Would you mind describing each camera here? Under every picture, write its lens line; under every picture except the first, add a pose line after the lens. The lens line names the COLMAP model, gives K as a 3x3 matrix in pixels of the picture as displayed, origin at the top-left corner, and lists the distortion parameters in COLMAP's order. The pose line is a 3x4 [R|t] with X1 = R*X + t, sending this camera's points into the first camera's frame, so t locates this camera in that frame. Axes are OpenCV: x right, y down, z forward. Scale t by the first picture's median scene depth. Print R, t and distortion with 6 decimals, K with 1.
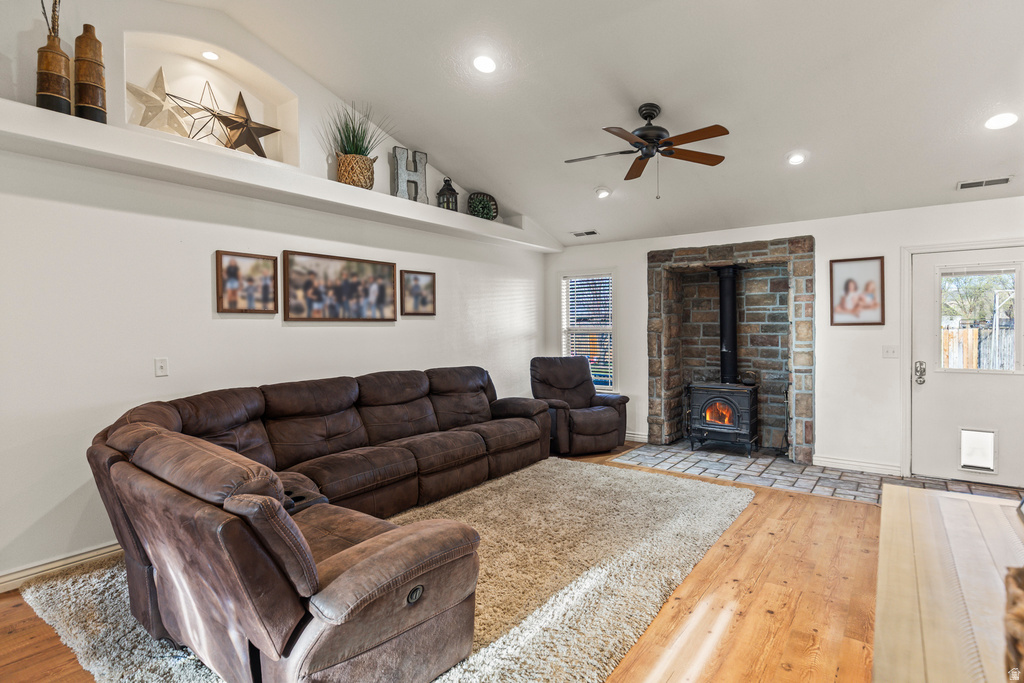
lens RADIAL K [[525.0, 0, 512.0], [0, 525.0, 341.5], [0, 0, 1]] dist [-0.006454, -0.000597]
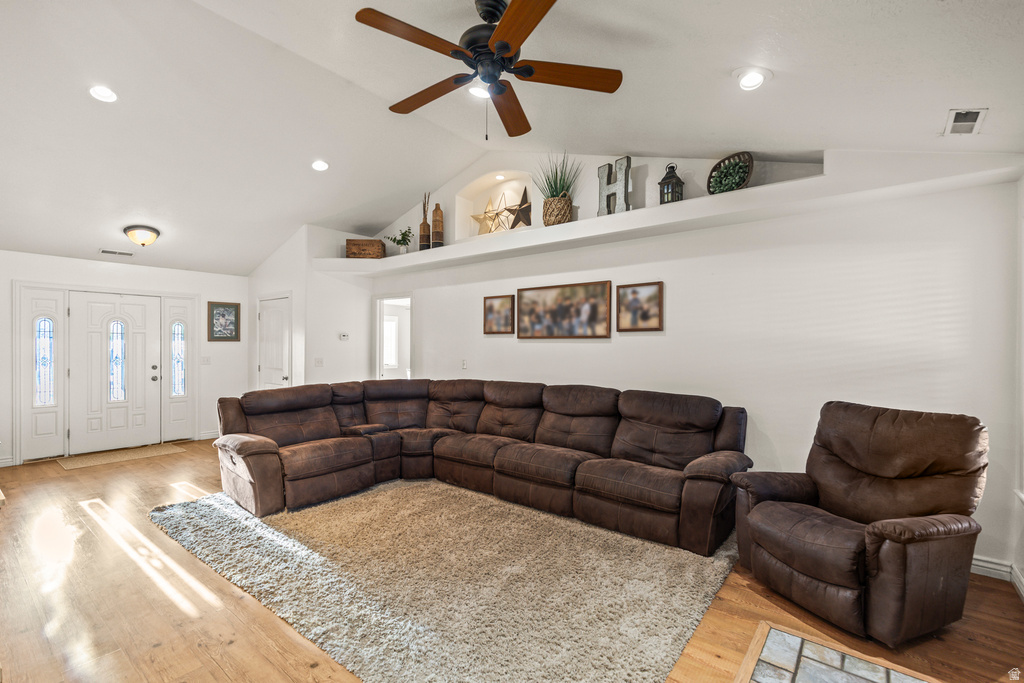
lens RADIAL K [[459.2, 0, 511.9], [0, 459.2, 348.0], [0, 0, 1]] dist [0.011665, -0.000186]
pose [[-0.037575, 0.013258, -0.999206, 0.640296], [-0.032931, 0.999352, 0.014499, -0.025143], [0.998751, 0.033449, -0.037114, 0.814224]]
